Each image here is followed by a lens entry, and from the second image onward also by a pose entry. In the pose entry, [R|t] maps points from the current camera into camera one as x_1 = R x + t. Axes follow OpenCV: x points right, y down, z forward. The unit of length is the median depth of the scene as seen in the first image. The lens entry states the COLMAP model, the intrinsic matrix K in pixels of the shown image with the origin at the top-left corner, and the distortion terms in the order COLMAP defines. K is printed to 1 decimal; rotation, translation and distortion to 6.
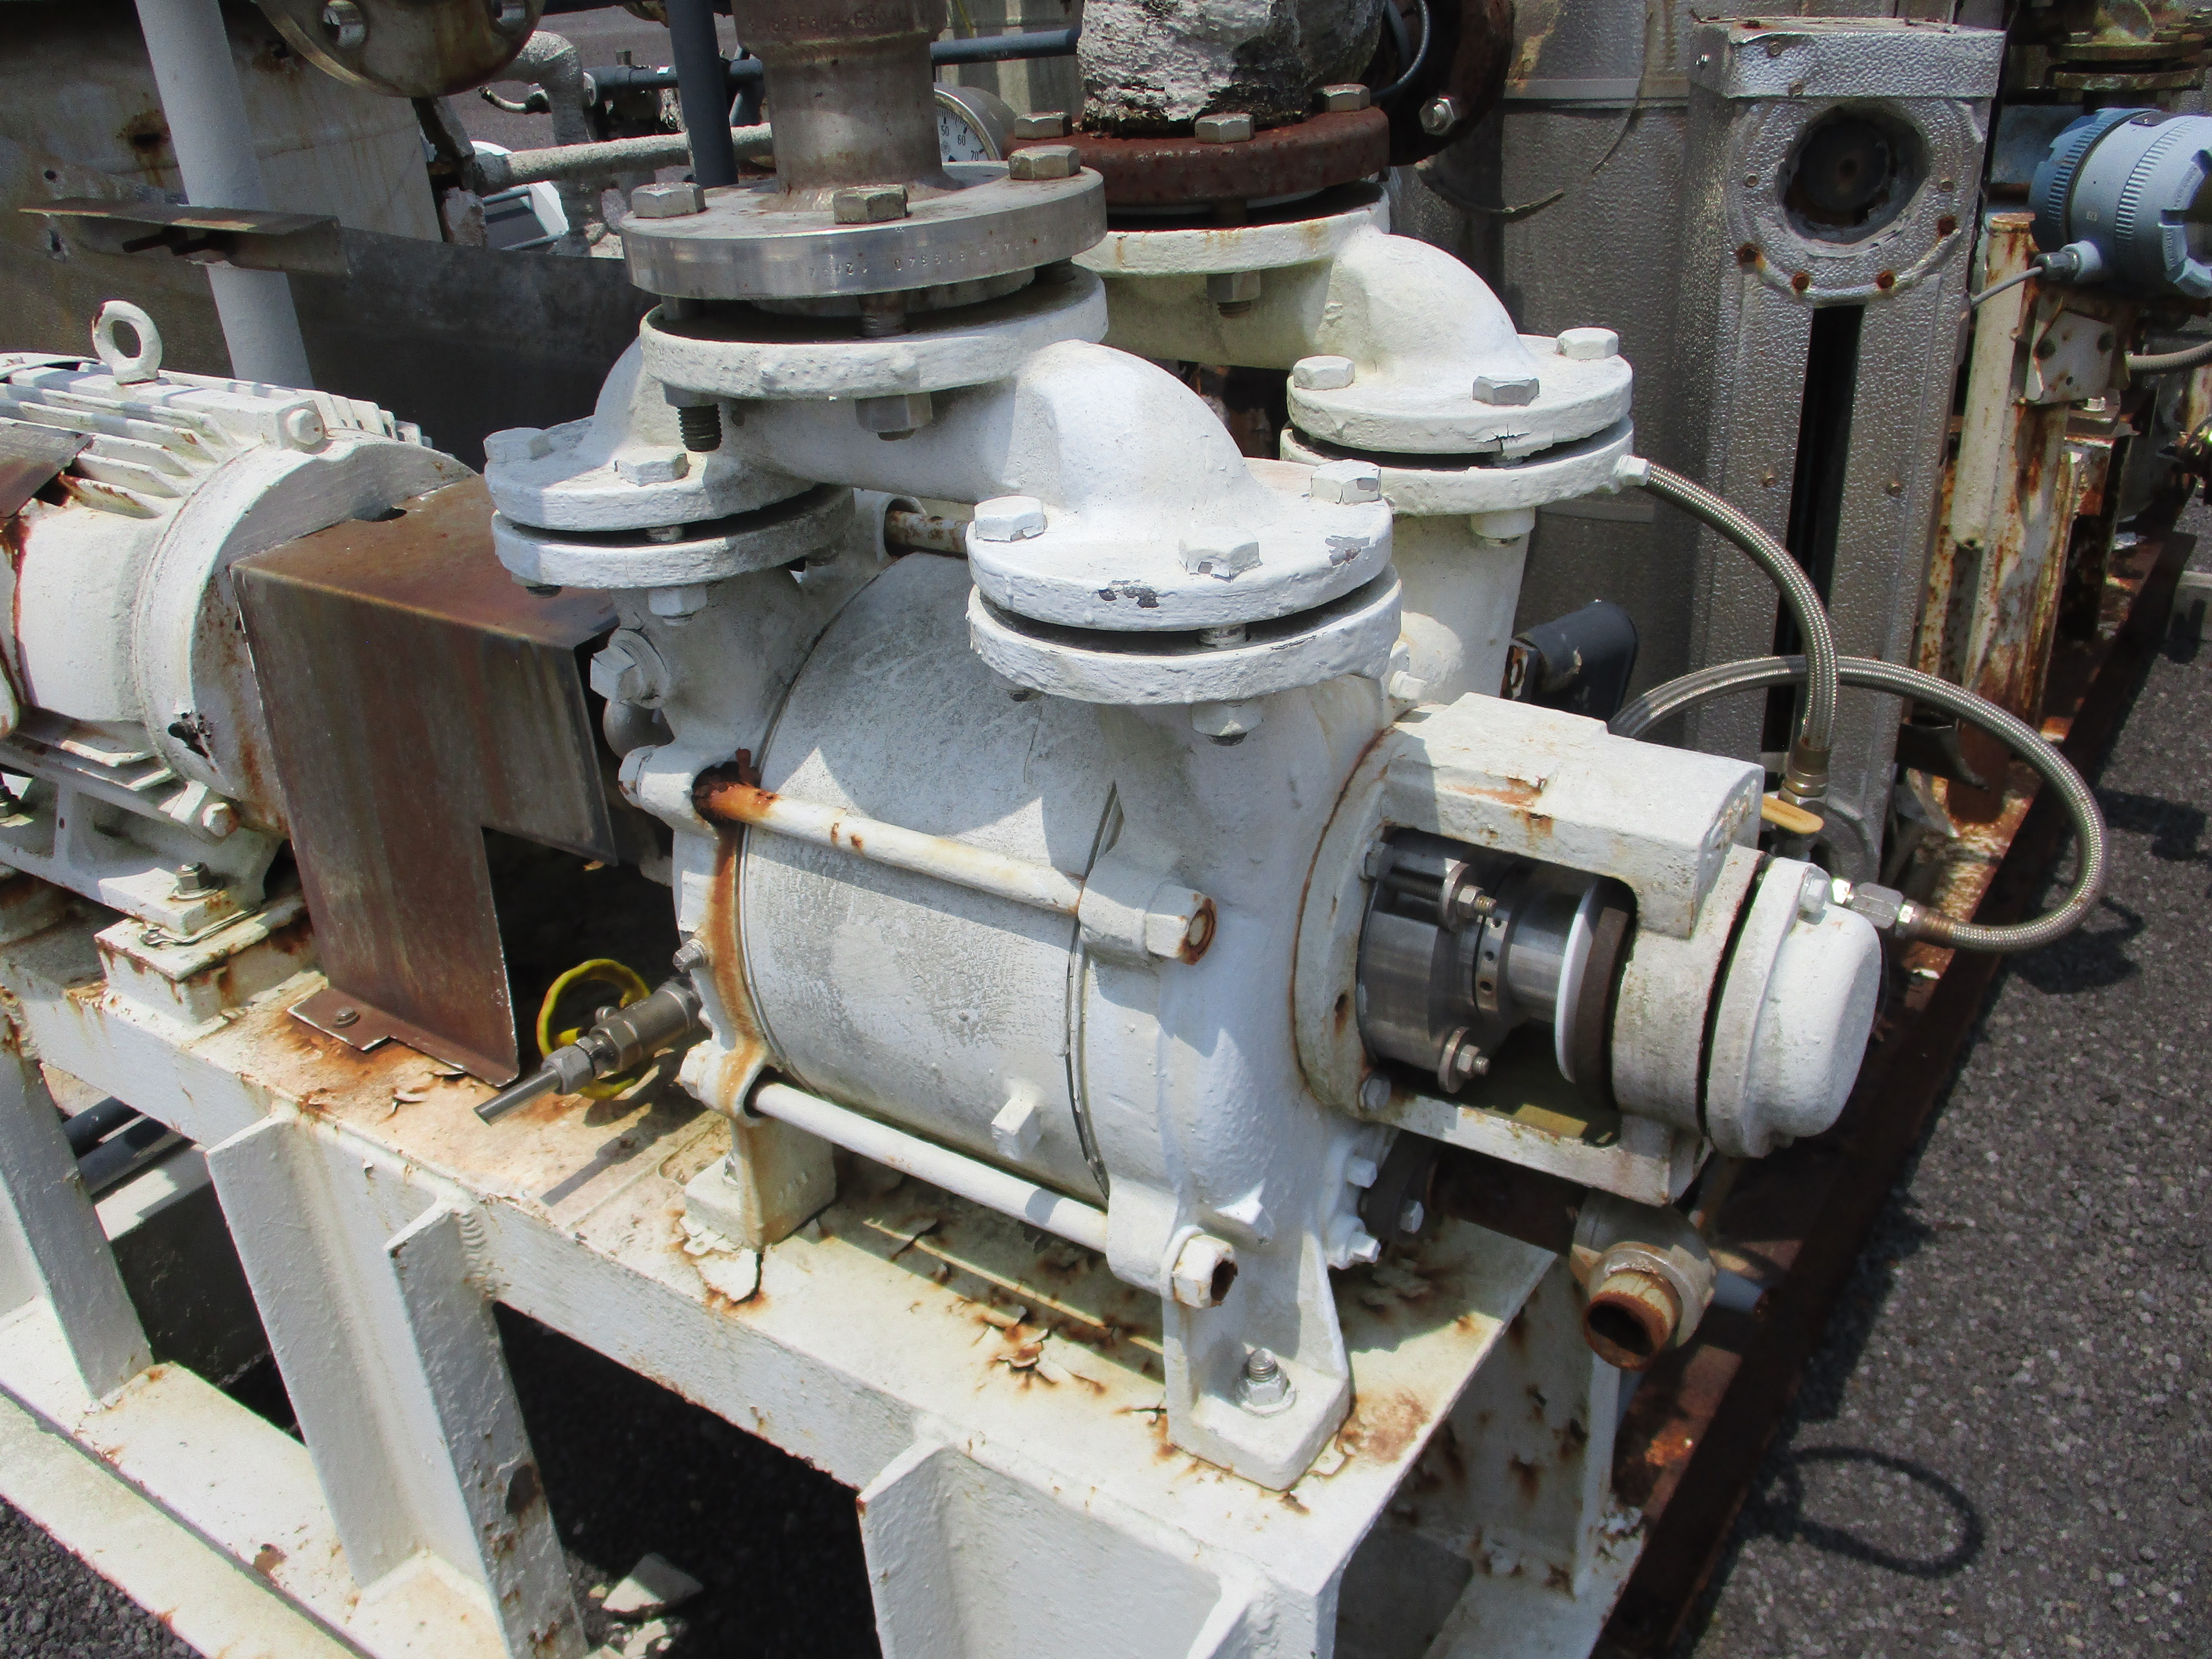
lens RADIAL K [[1847.6, 0, 1106.0], [0, 1847.6, 829.5], [0, 0, 1]] dist [-0.026217, -0.010526]
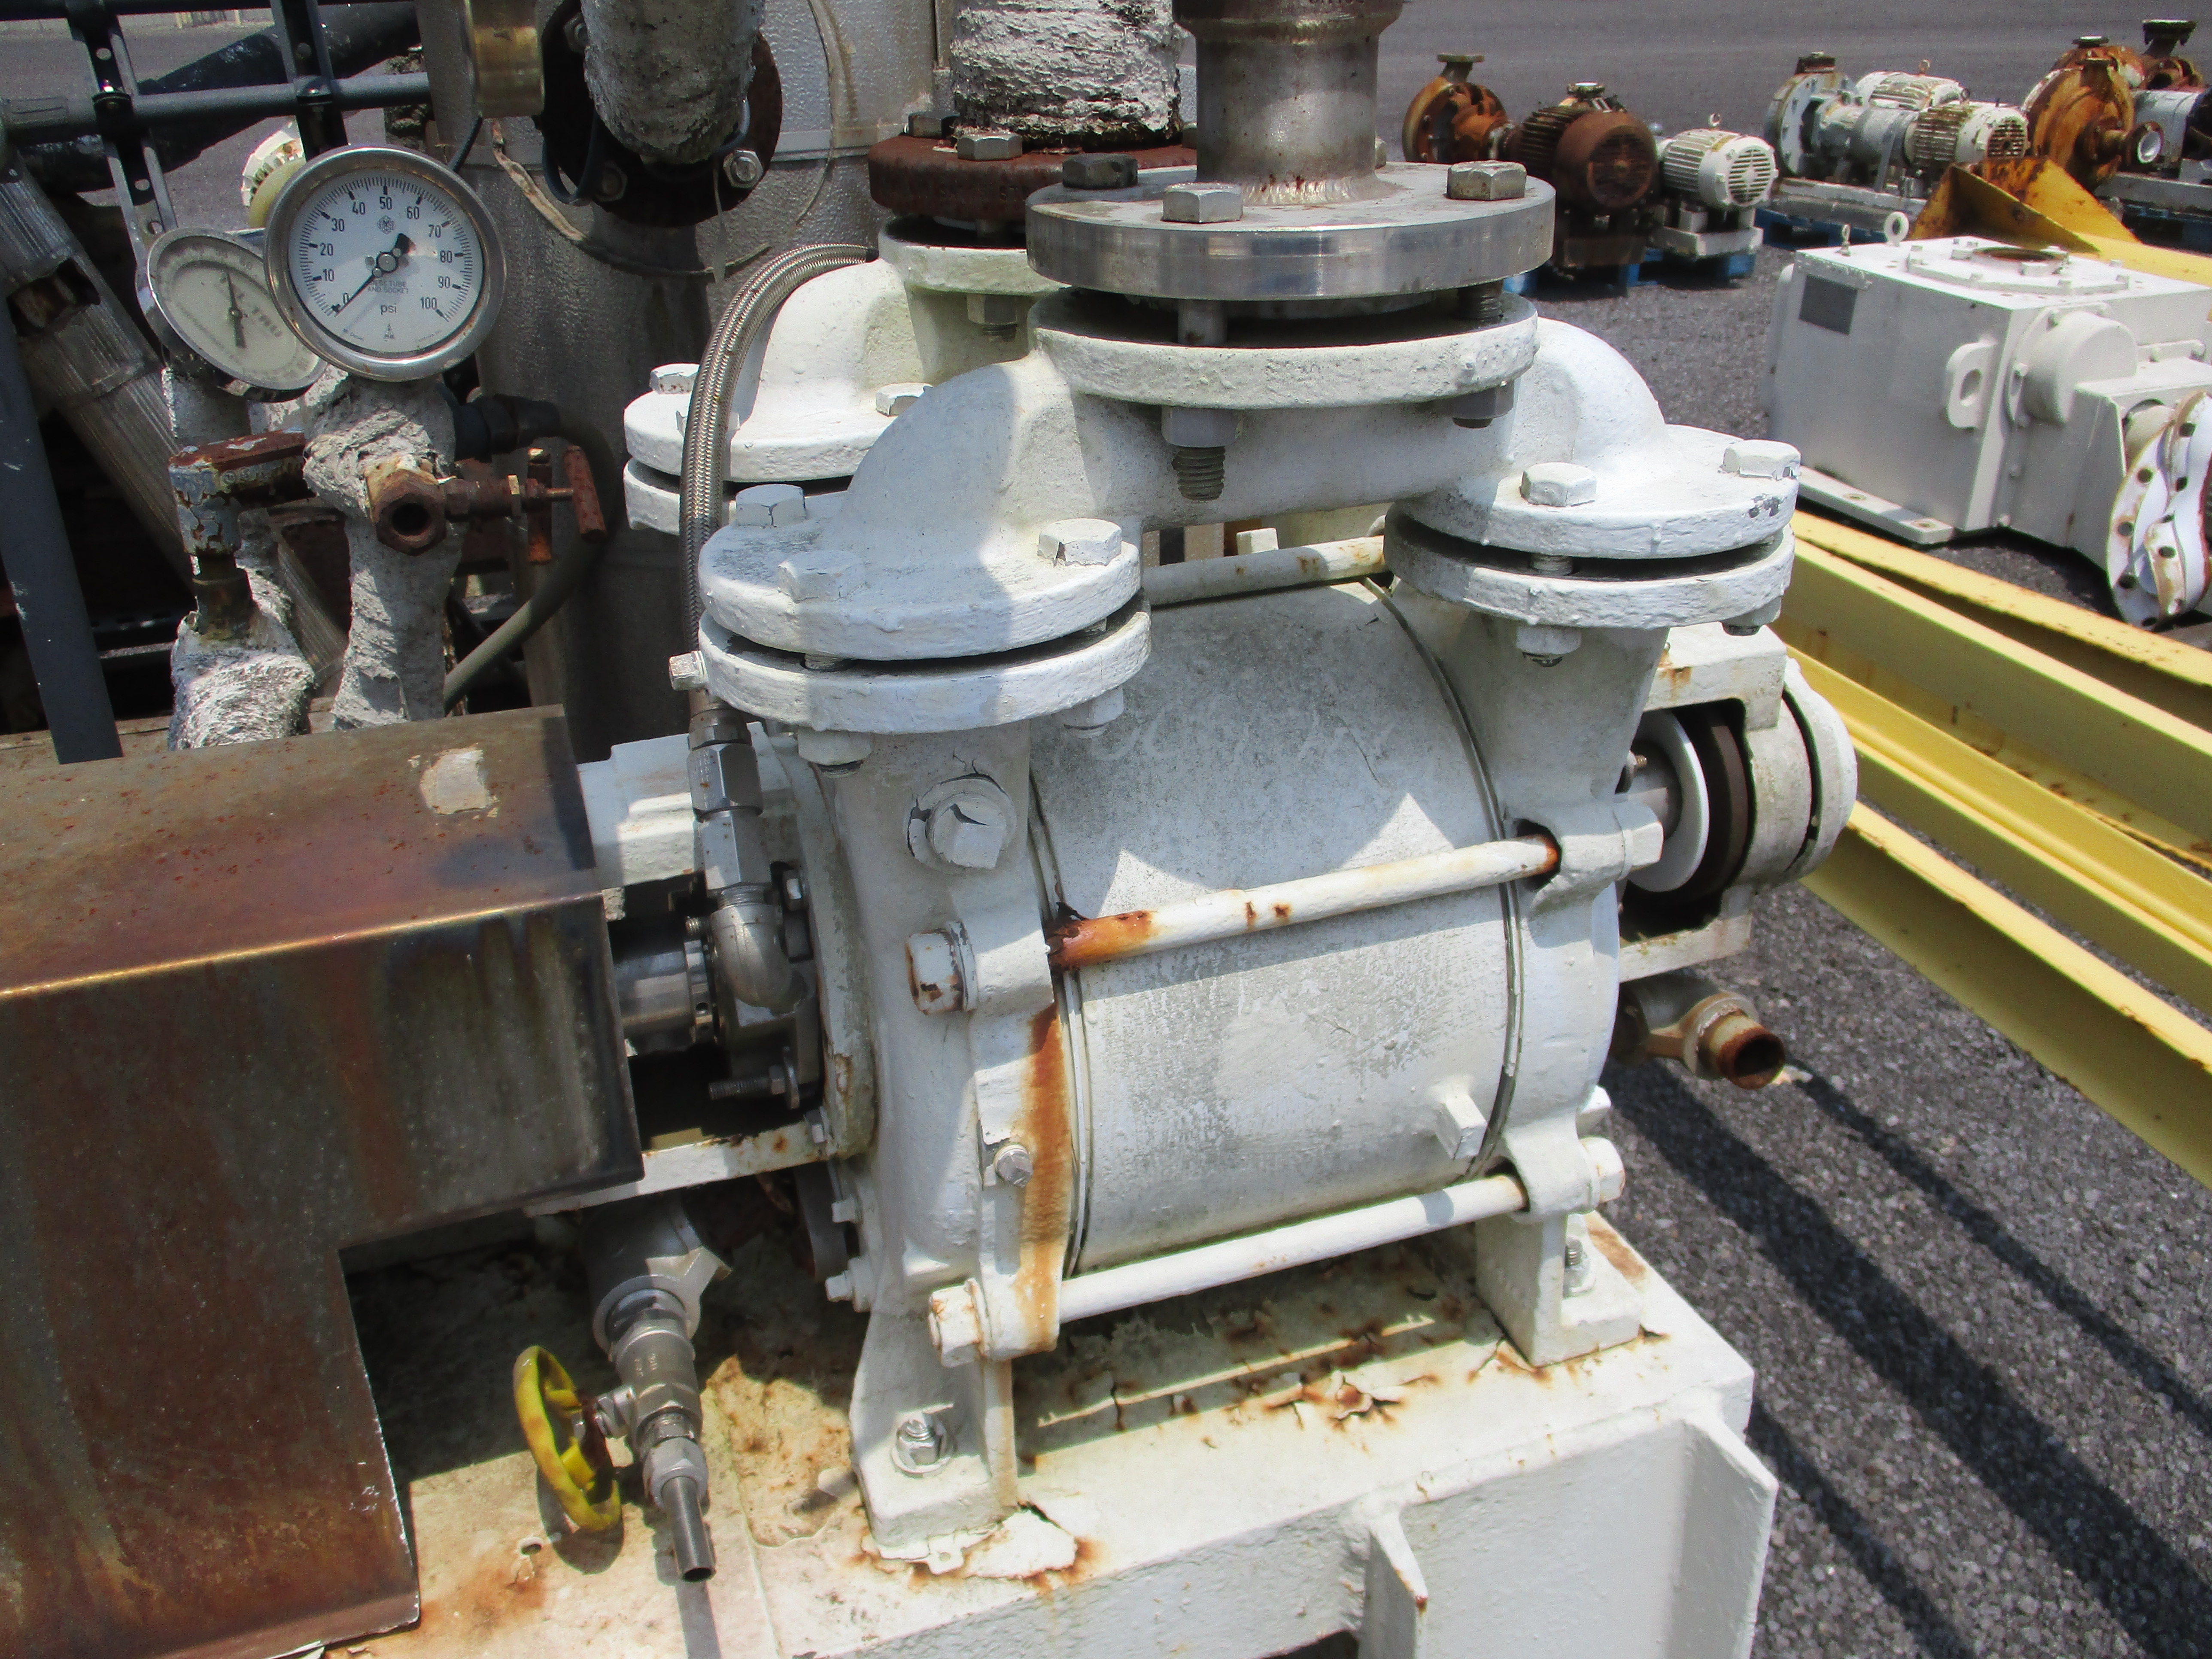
lens RADIAL K [[1847.6, 0, 1106.0], [0, 1847.6, 829.5], [0, 0, 1]] dist [-0.026217, -0.010526]
pose [[0.581827, -0.304610, 0.754116, -0.819637], [0.350124, 0.930708, 0.105808, -0.149544], [-0.734092, 0.202472, 0.648162, 0.452612]]
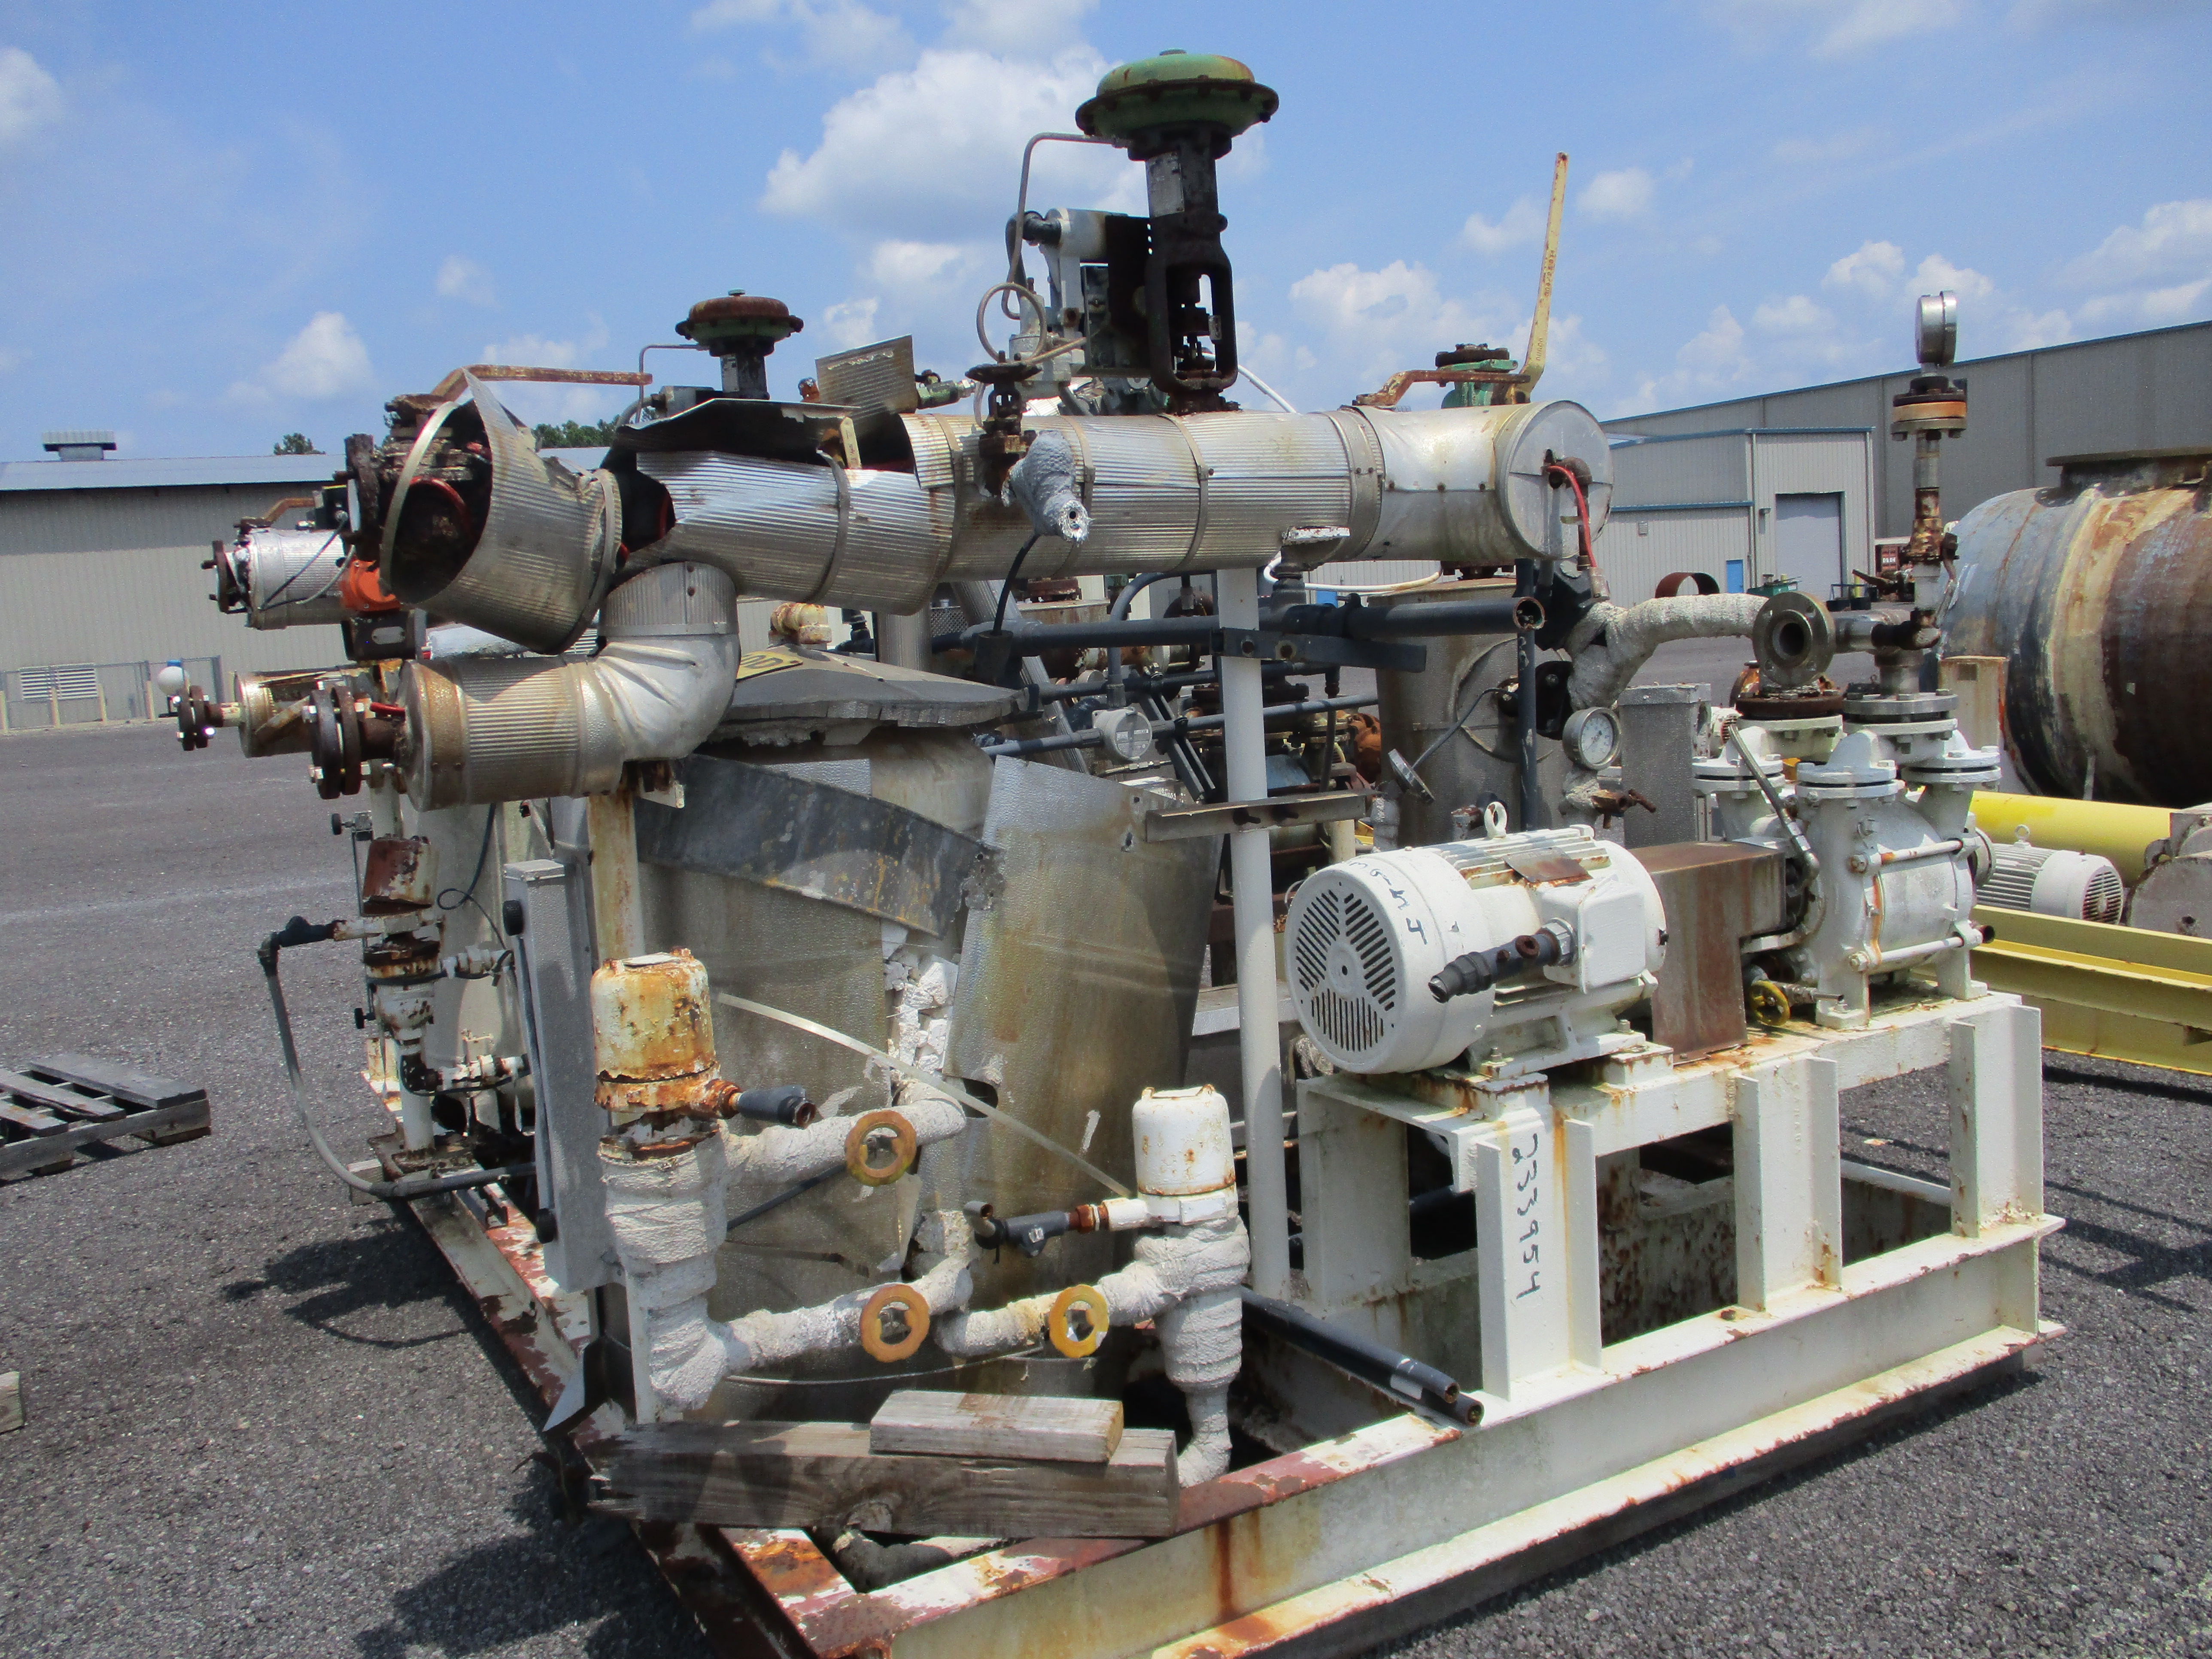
lens RADIAL K [[1847.6, 0, 1106.0], [0, 1847.6, 829.5], [0, 0, 1]] dist [-0.026217, -0.010526]
pose [[0.419225, -0.061359, 0.905806, -4.224912], [0.434708, 0.889475, -0.140939, -0.224492], [-0.797044, 0.452846, 0.399564, 0.757630]]
